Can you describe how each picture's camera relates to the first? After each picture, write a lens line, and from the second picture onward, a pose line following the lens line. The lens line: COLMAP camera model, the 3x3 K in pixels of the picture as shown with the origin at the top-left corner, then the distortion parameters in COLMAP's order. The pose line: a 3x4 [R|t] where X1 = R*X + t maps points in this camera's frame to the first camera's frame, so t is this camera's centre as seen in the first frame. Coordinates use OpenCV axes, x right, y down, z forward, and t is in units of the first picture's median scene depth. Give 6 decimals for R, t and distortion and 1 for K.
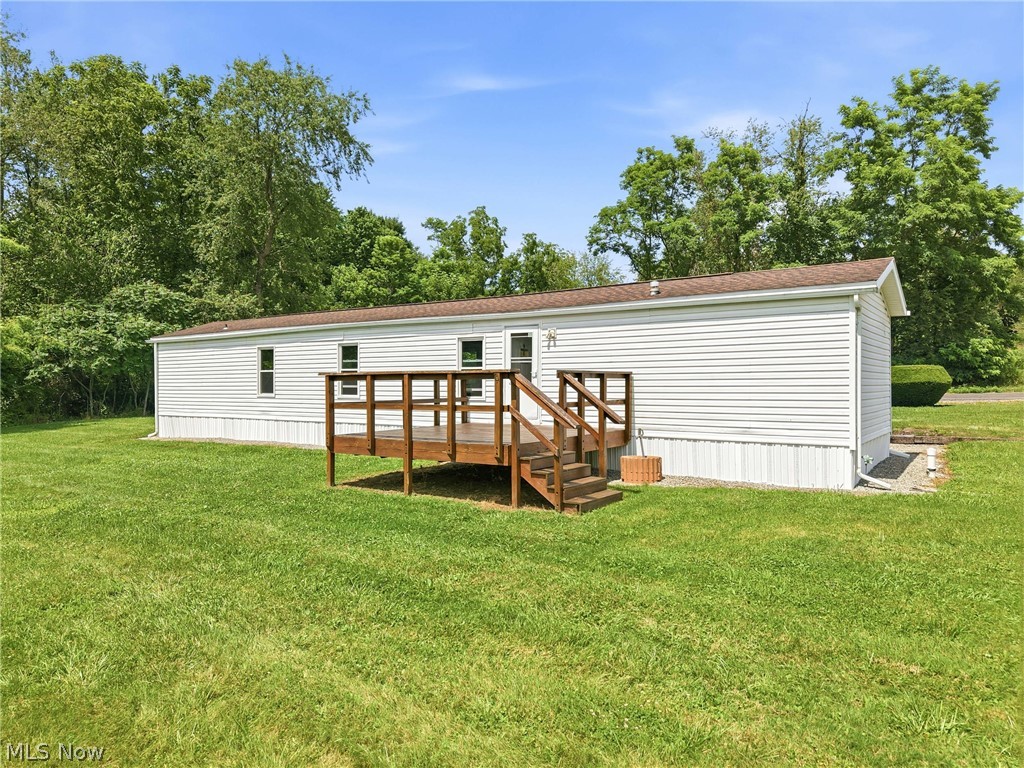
lens RADIAL K [[684.2, 0, 522.6], [0, 684.2, 392.1], [0, 0, 1]] dist [0.047941, -0.042091]
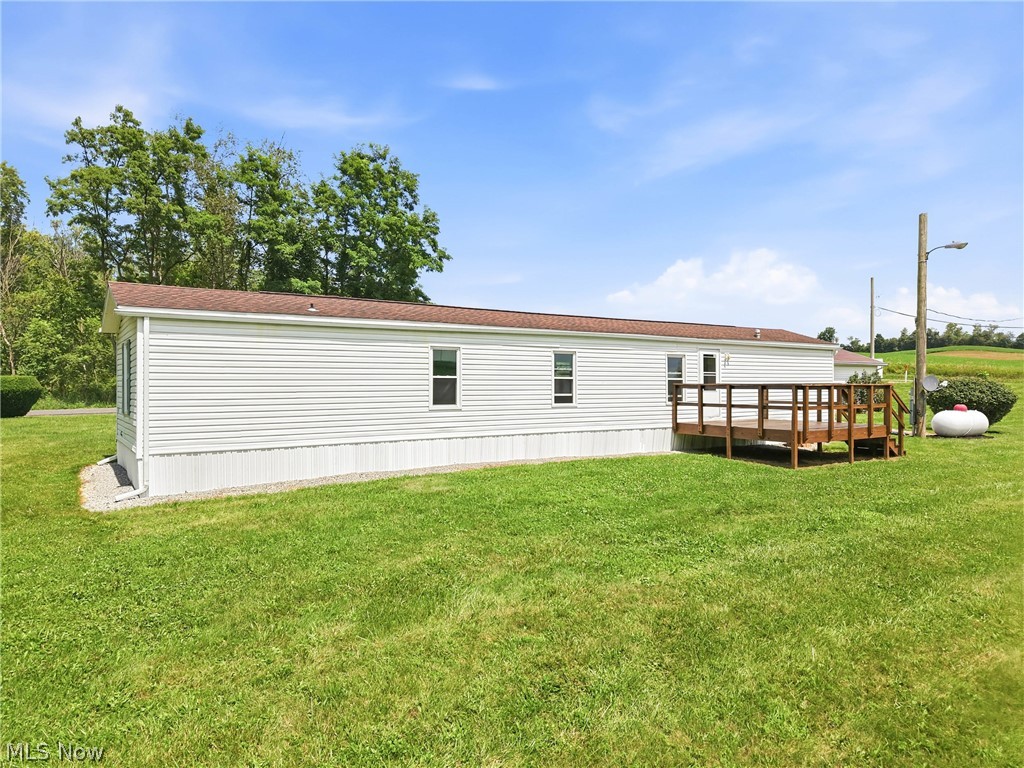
lens RADIAL K [[684.2, 0, 506.3], [0, 684.2, 394.8], [0, 0, 1]] dist [0.047941, -0.042091]
pose [[0.379648, -0.007835, 0.925098, -0.566285], [0.013562, 0.999904, 0.002902, -0.005790], [-0.925032, 0.011445, 0.379717, 0.336483]]
